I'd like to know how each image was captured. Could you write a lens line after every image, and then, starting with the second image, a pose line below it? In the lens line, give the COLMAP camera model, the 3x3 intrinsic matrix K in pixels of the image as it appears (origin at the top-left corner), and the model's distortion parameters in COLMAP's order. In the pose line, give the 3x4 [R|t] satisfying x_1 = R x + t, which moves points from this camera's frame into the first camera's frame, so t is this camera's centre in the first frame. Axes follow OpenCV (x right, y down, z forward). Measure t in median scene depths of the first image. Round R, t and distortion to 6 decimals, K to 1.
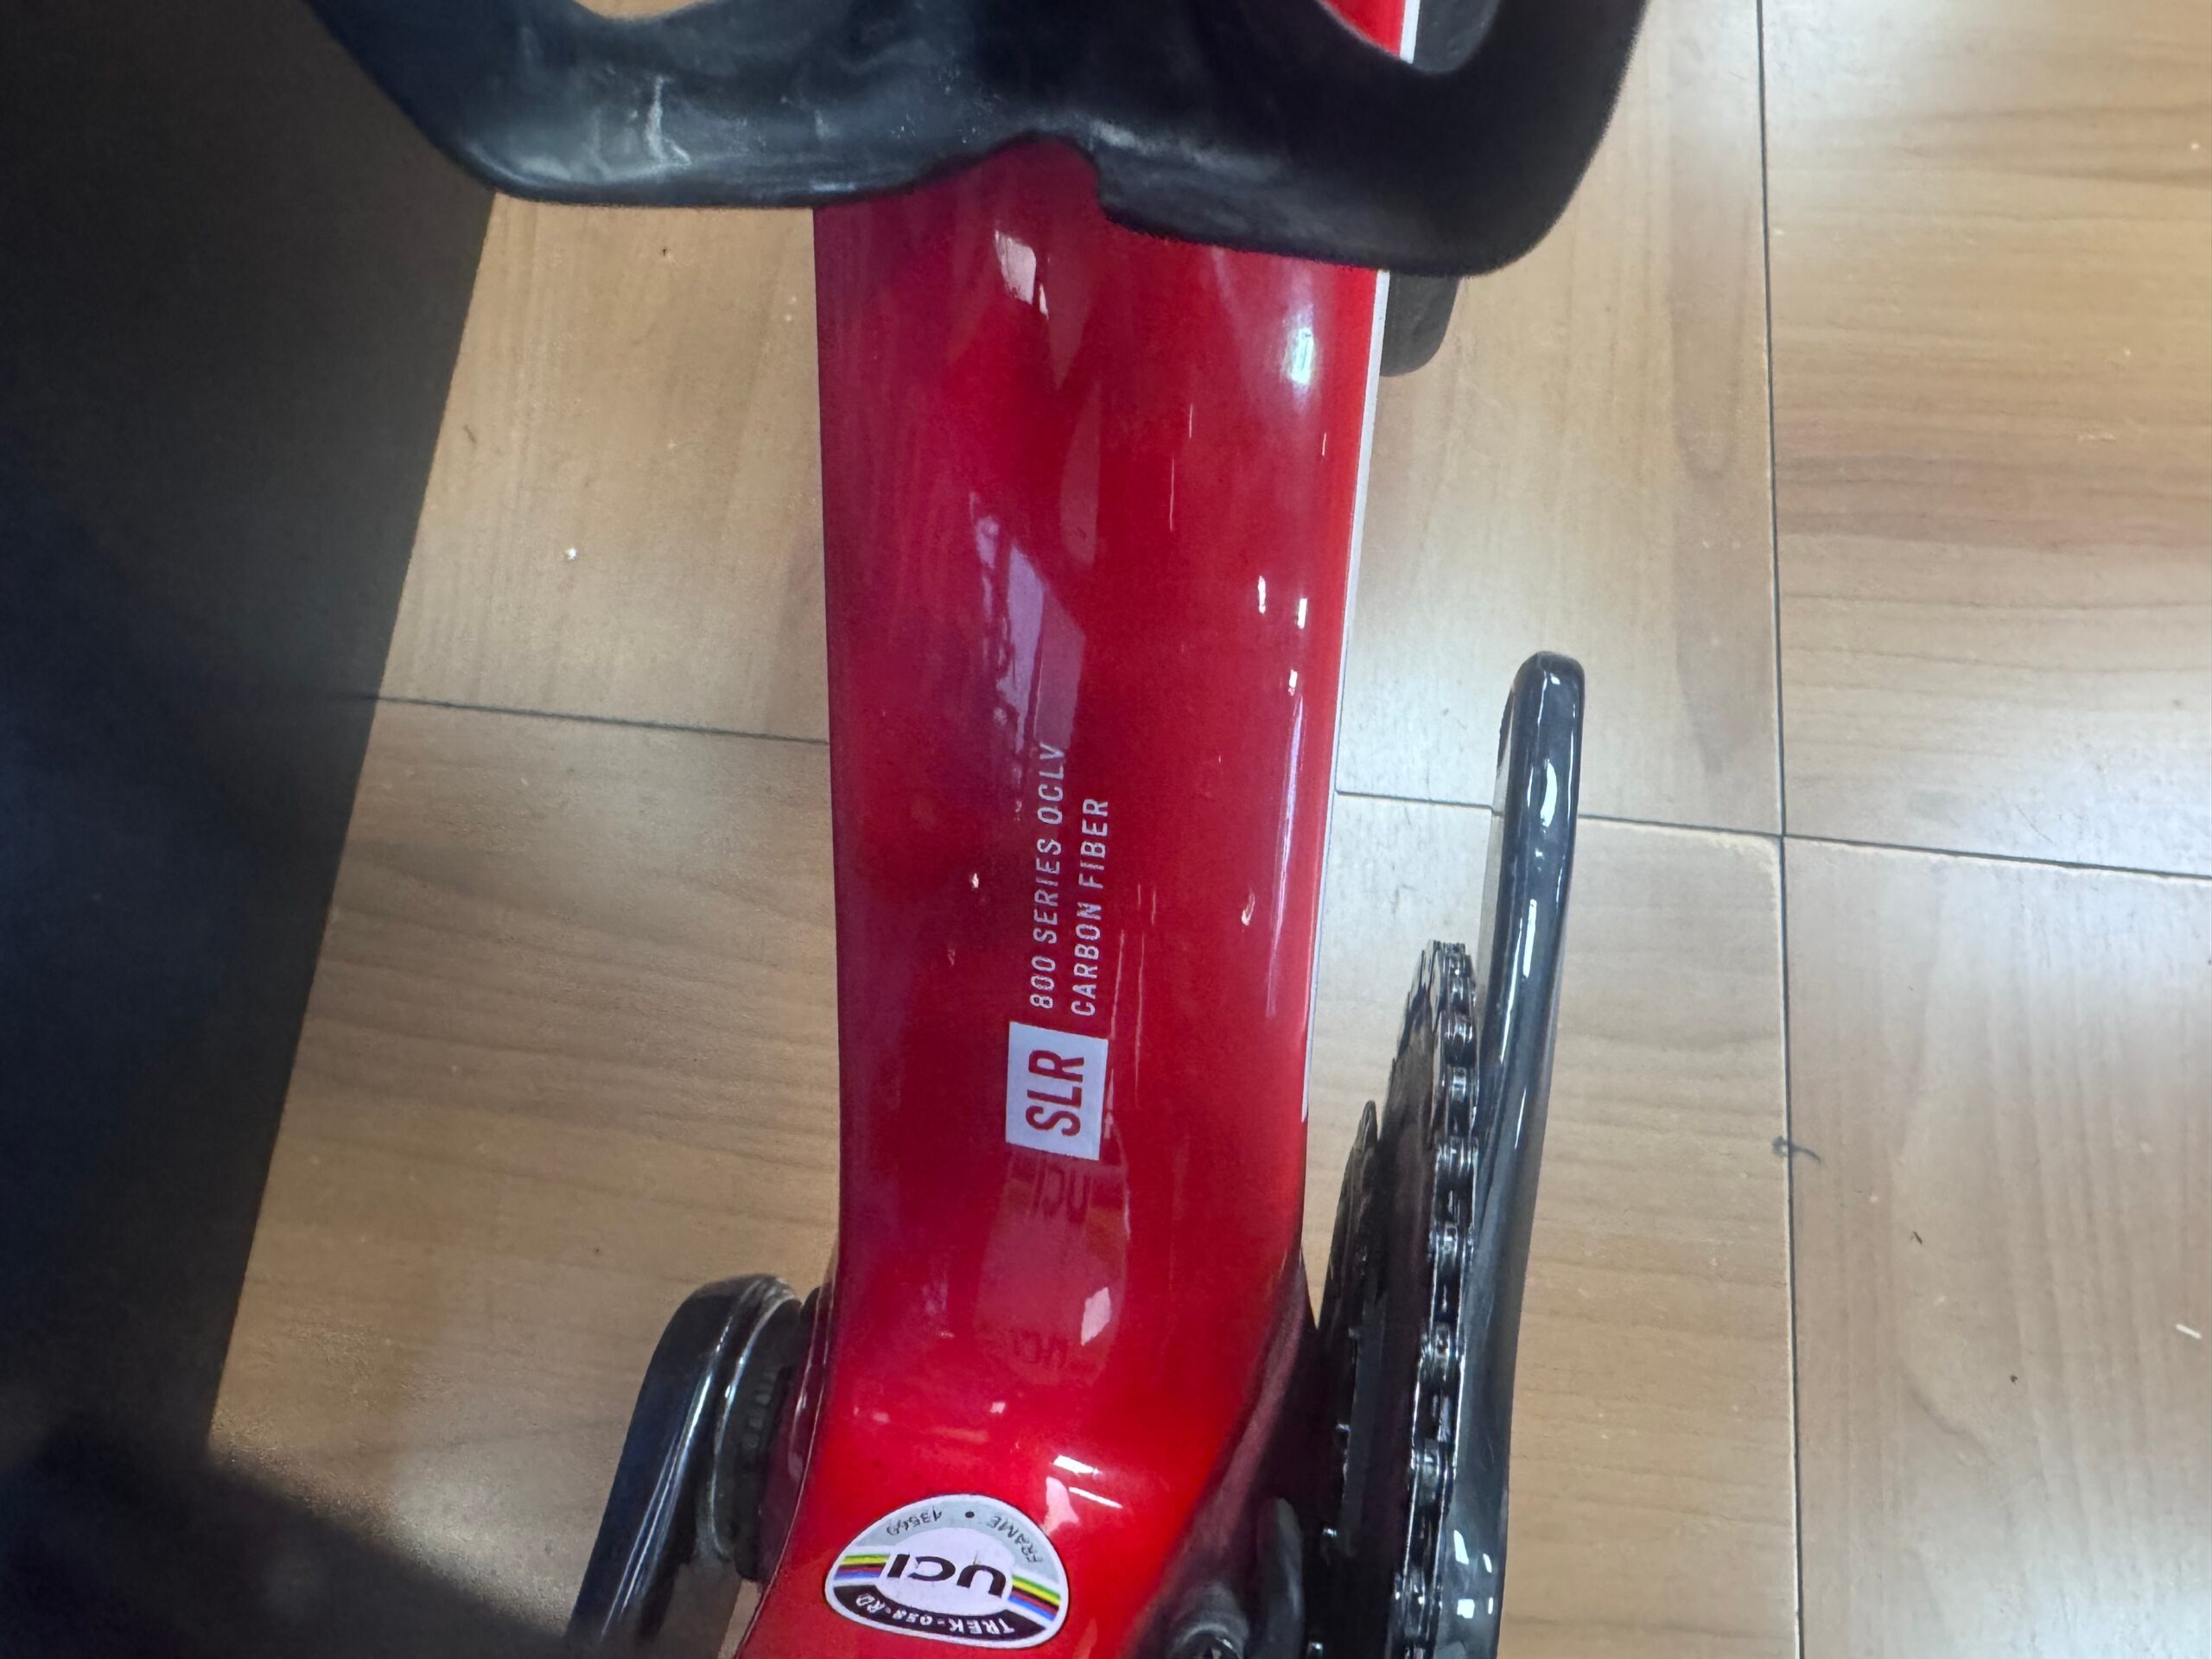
lens RADIAL K [[1574.7, 0, 1013.2], [0, 1574.7, 815.4], [0, 0, 1]] dist [-0.000704, -0.008513]
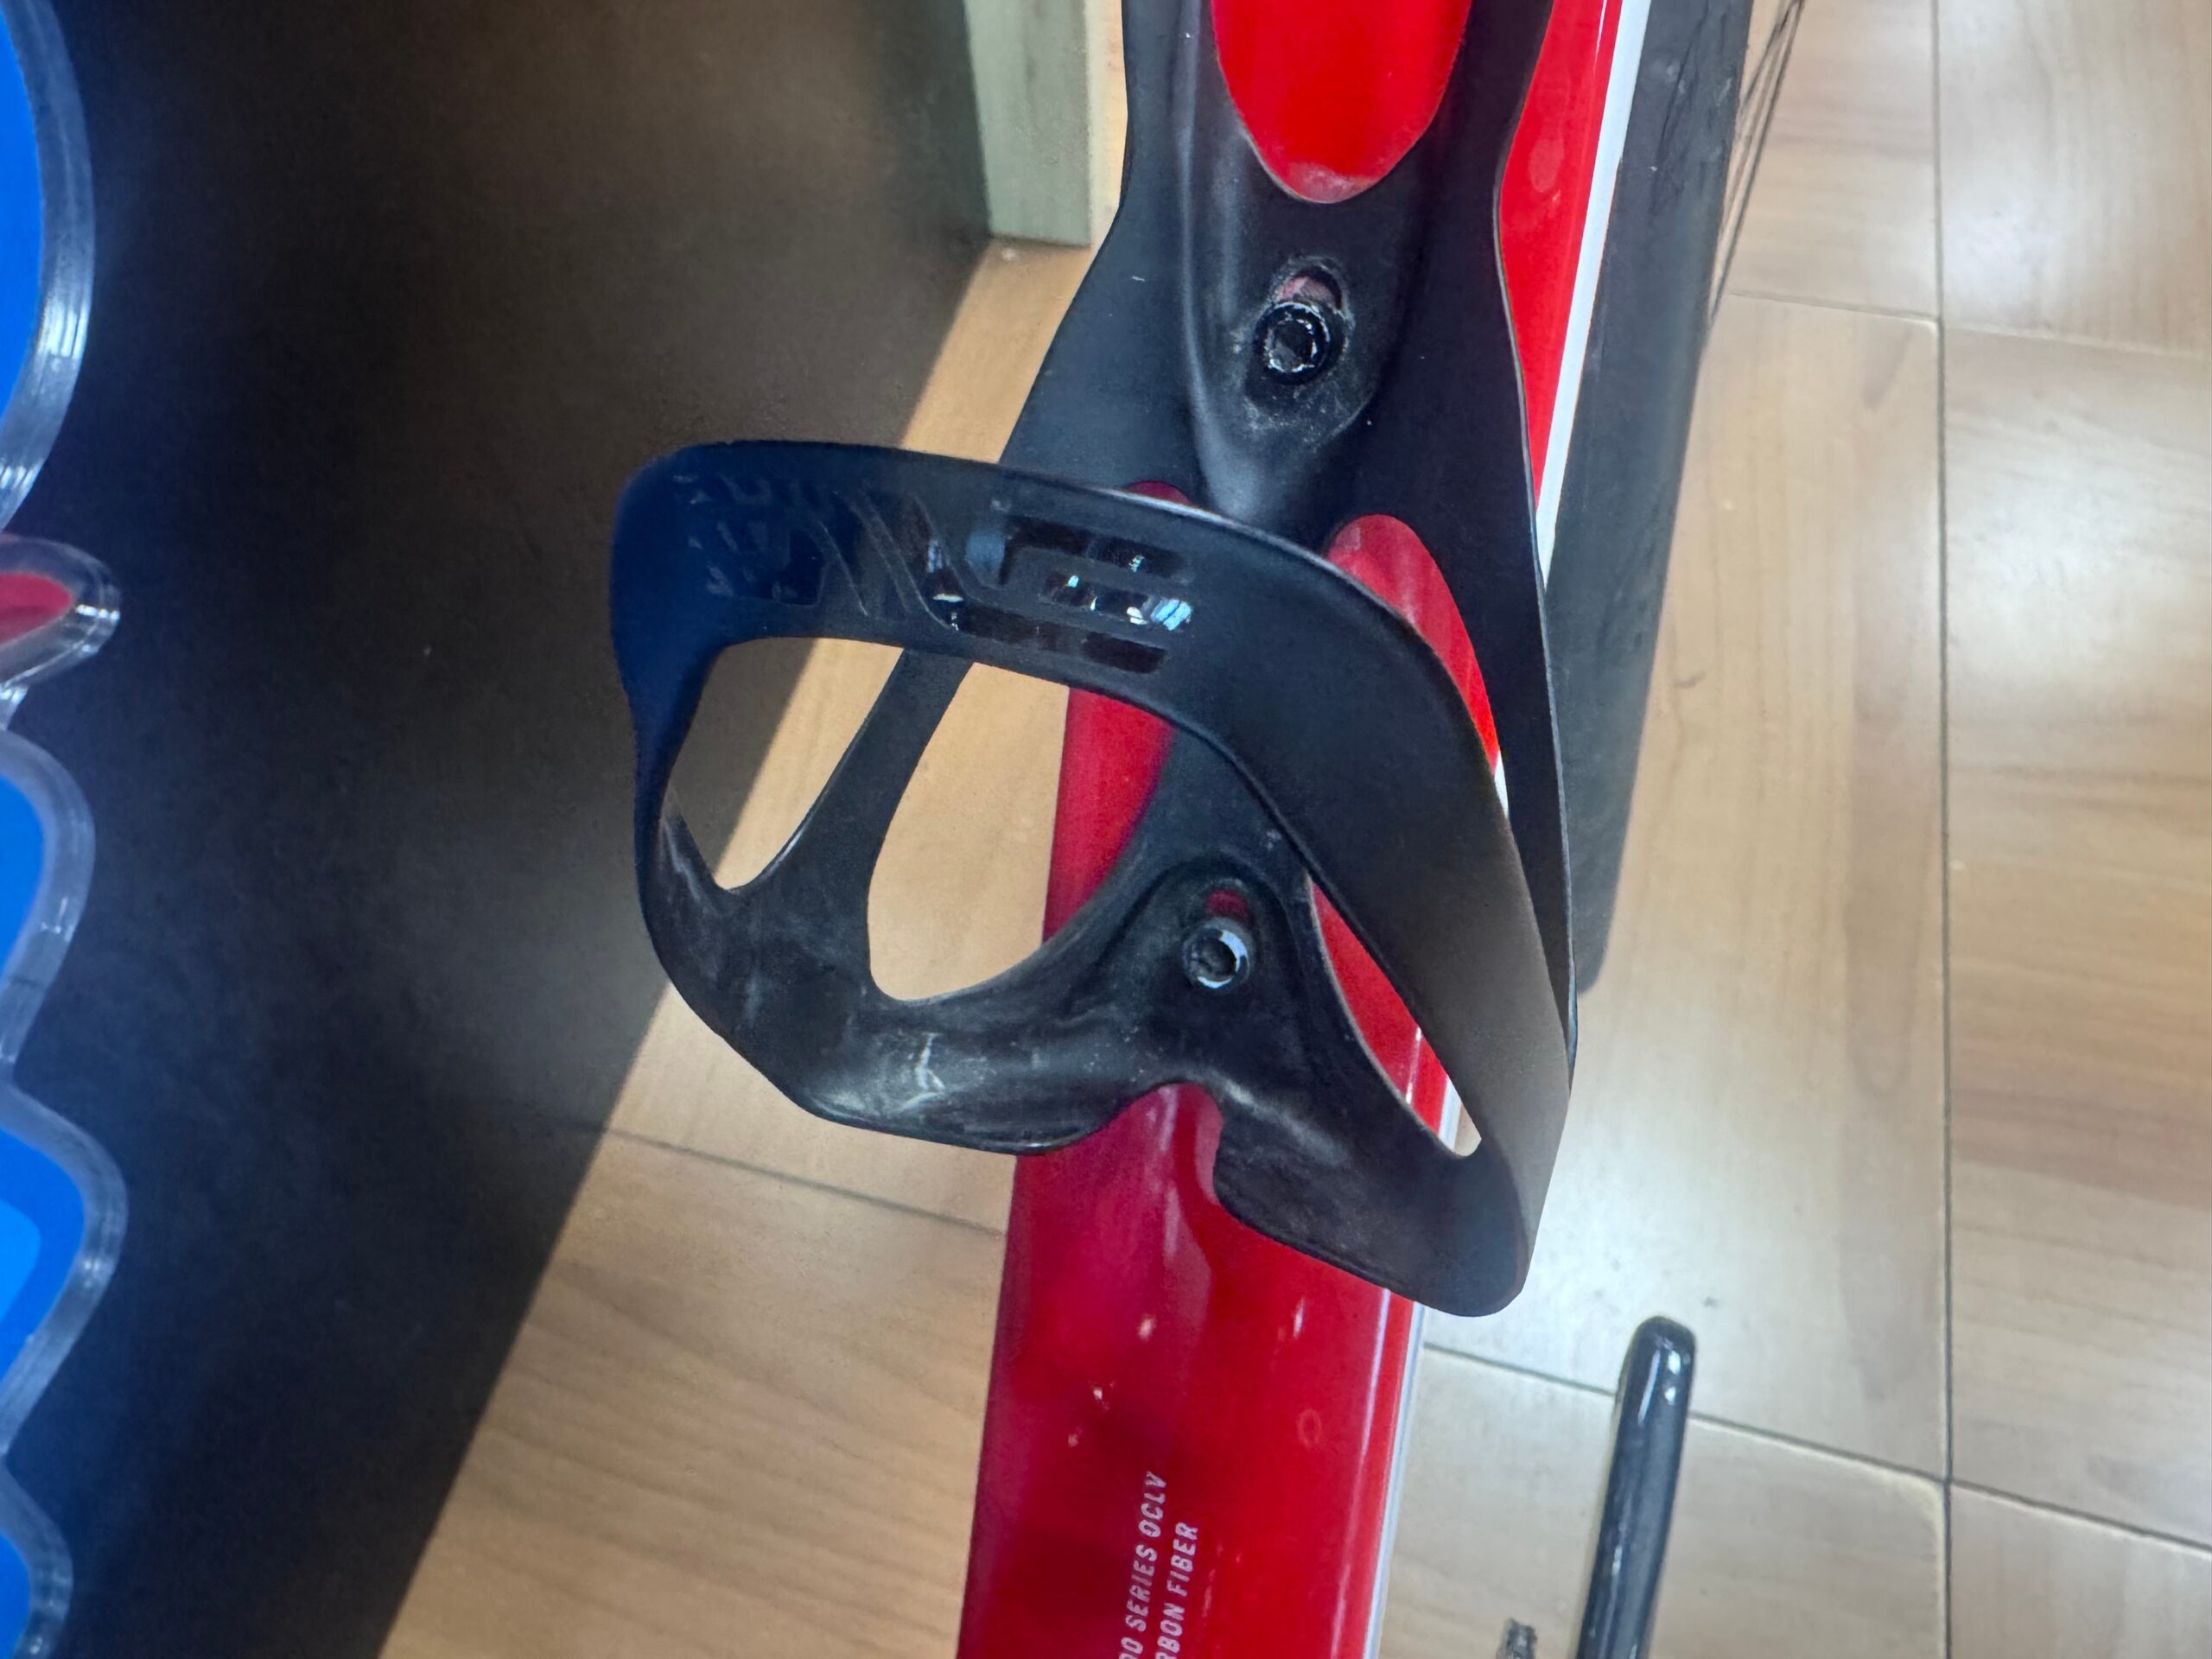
lens RADIAL K [[1574.7, 0, 1013.2], [0, 1574.7, 815.4], [0, 0, 1]] dist [-0.000704, -0.008513]
pose [[0.983488, 0.117333, -0.137782, 0.021525], [-0.147795, 0.960118, -0.237341, -0.216390], [0.104439, 0.253785, 0.961606, -0.317878]]
